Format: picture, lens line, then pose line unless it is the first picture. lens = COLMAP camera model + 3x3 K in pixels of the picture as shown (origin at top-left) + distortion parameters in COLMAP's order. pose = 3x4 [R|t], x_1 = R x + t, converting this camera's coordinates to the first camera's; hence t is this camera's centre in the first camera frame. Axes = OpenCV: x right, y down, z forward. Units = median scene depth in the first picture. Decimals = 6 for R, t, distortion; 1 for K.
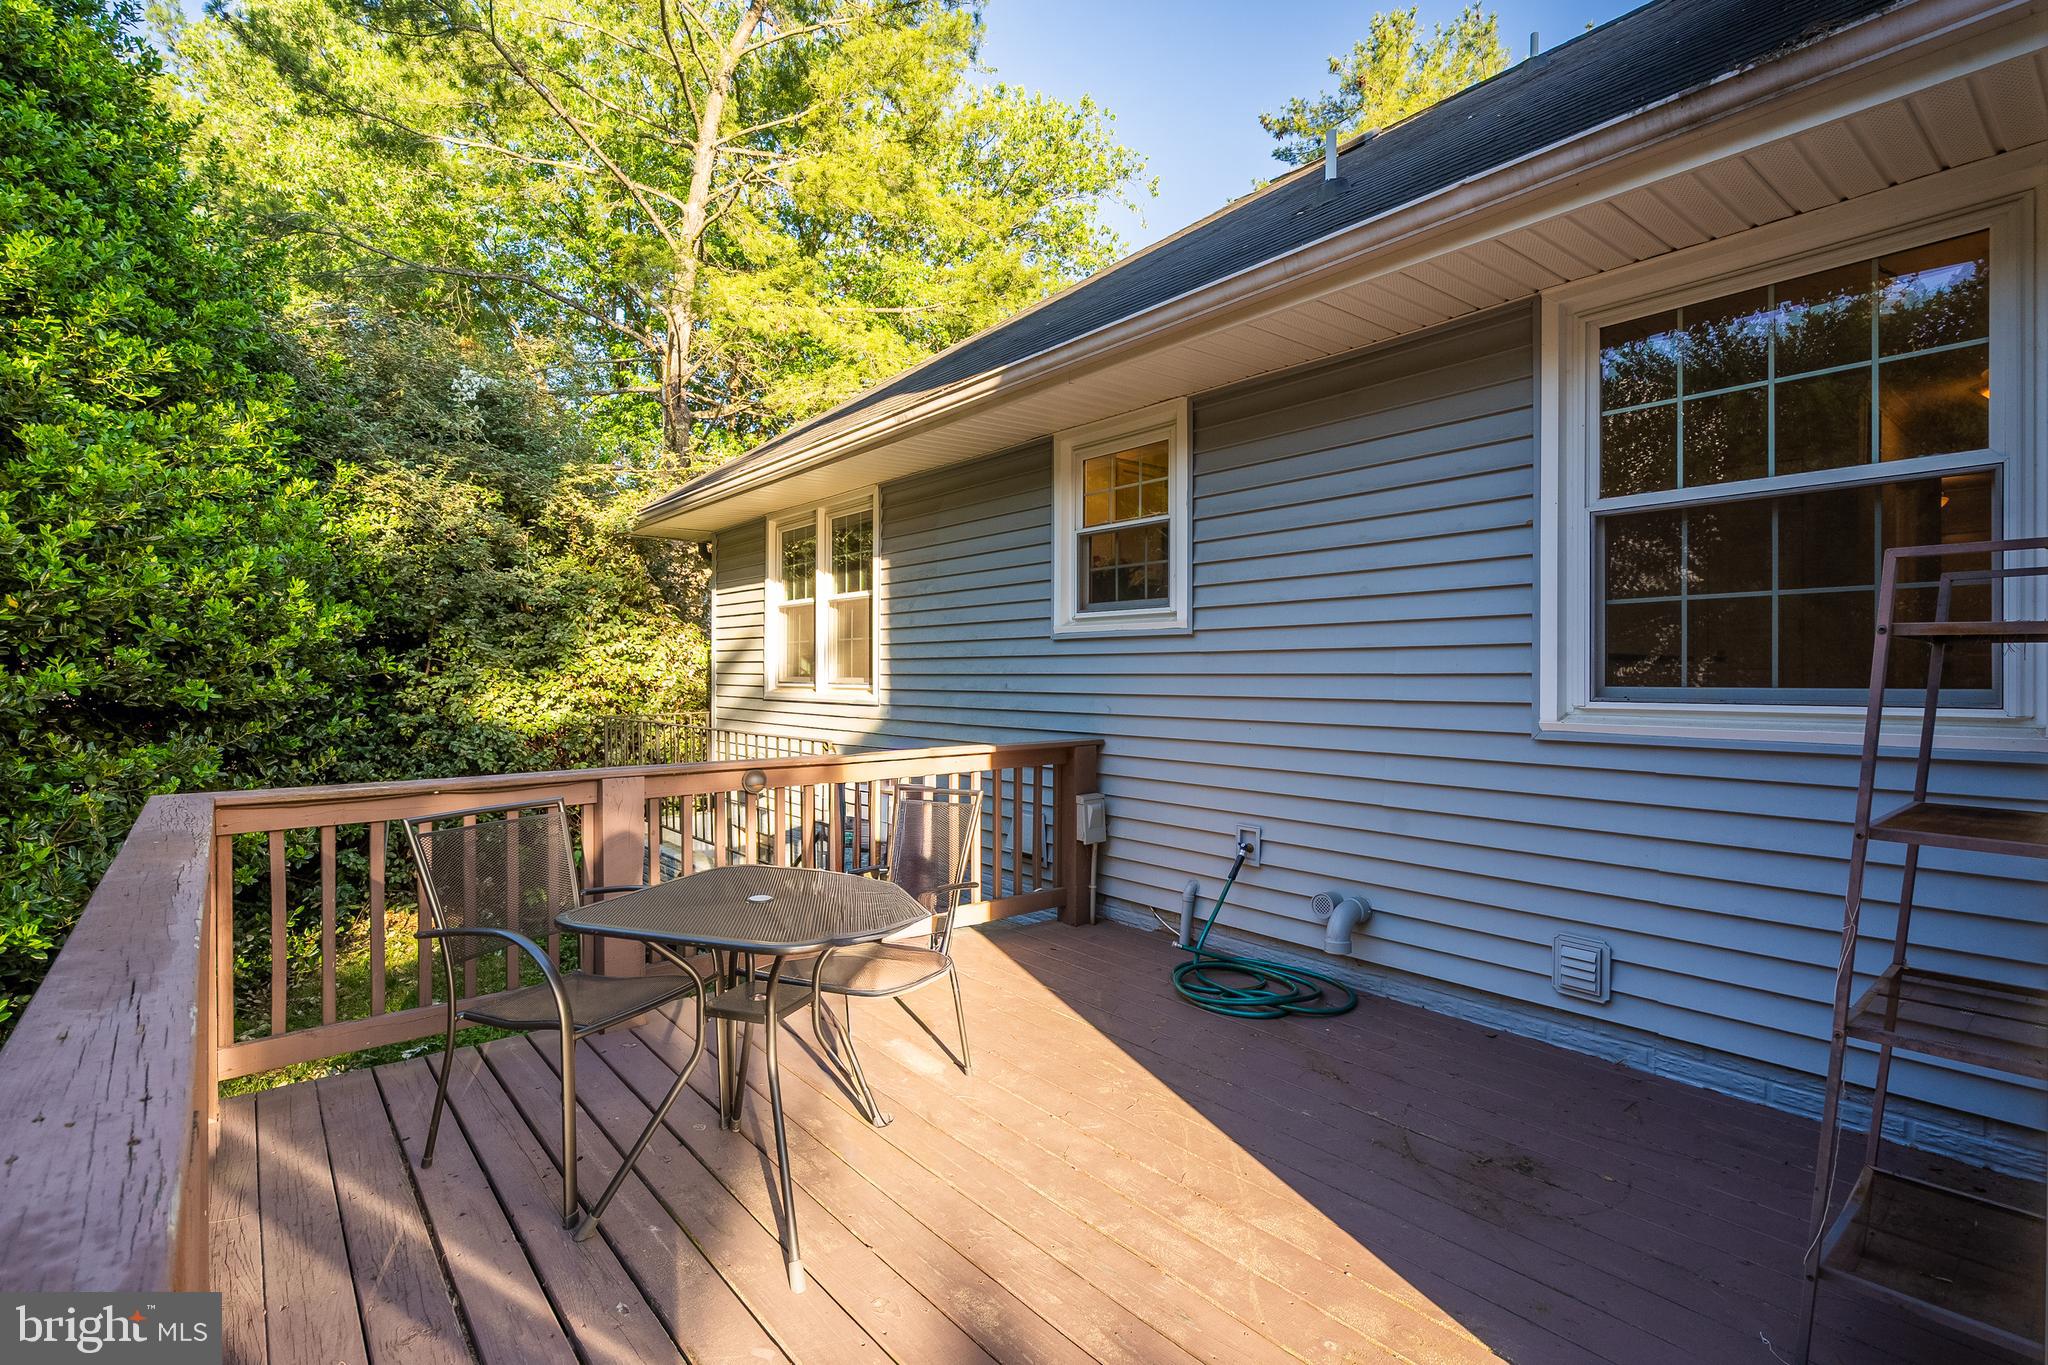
lens RADIAL K [[1012.4, 0, 1009.1], [0, 1012.4, 682.0], [0, 0, 1]] dist [0.010108, -0.003620]
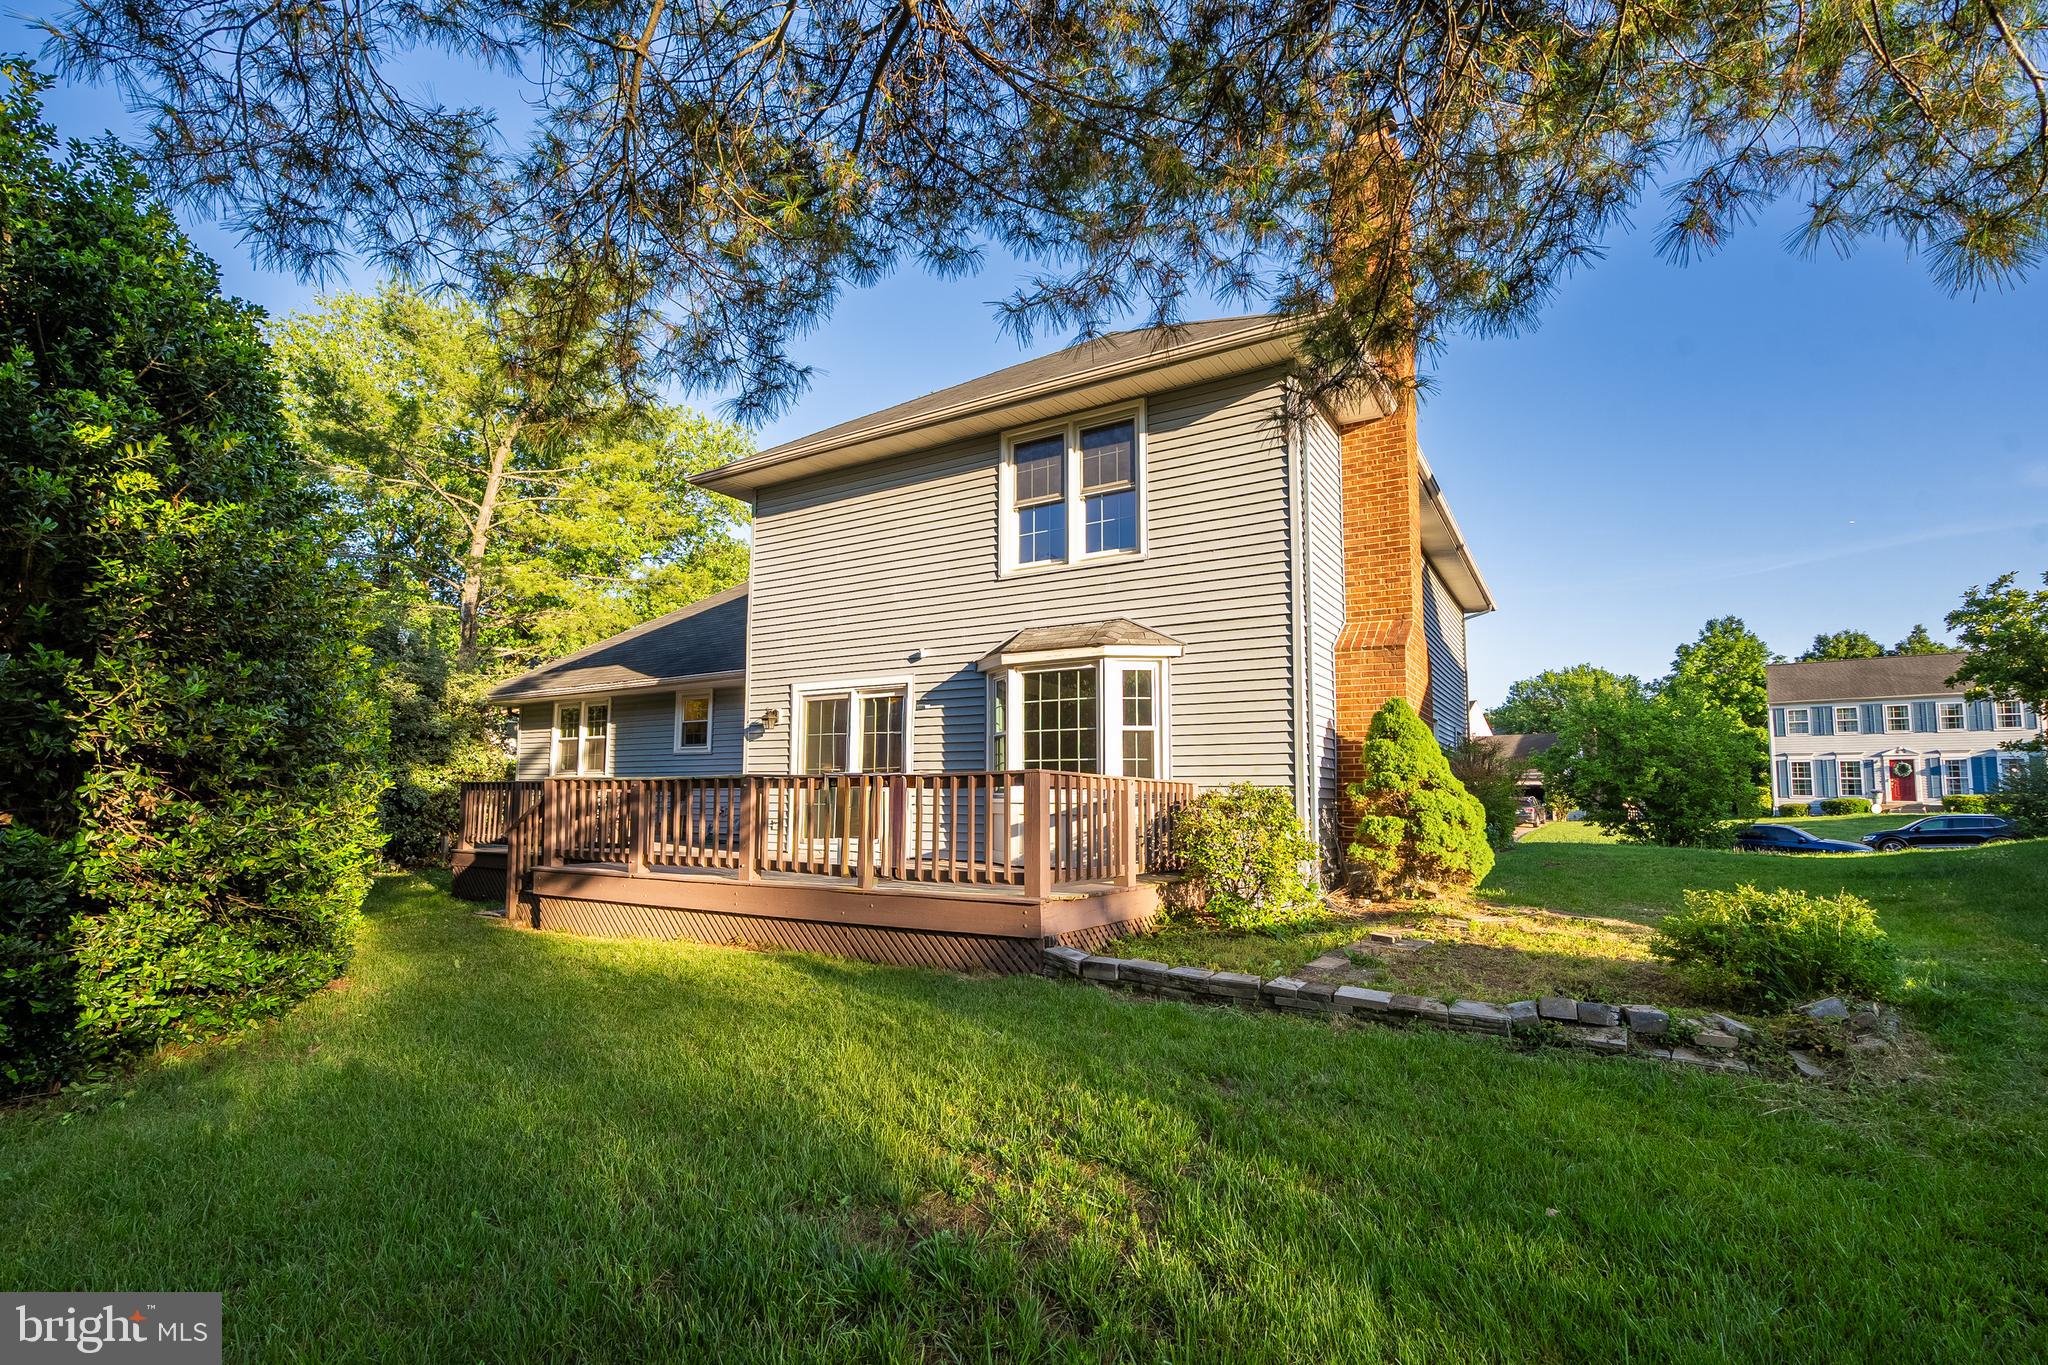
lens RADIAL K [[943.4, 0, 985.5], [0, 943.4, 719.3], [0, 0, 1]] dist [0.000499, 0.002632]
pose [[0.951752, 0.033619, 0.305021, 0.045463], [-0.005144, 0.995589, -0.093681, 0.077217], [-0.306825, 0.087592, 0.947727, -1.368963]]
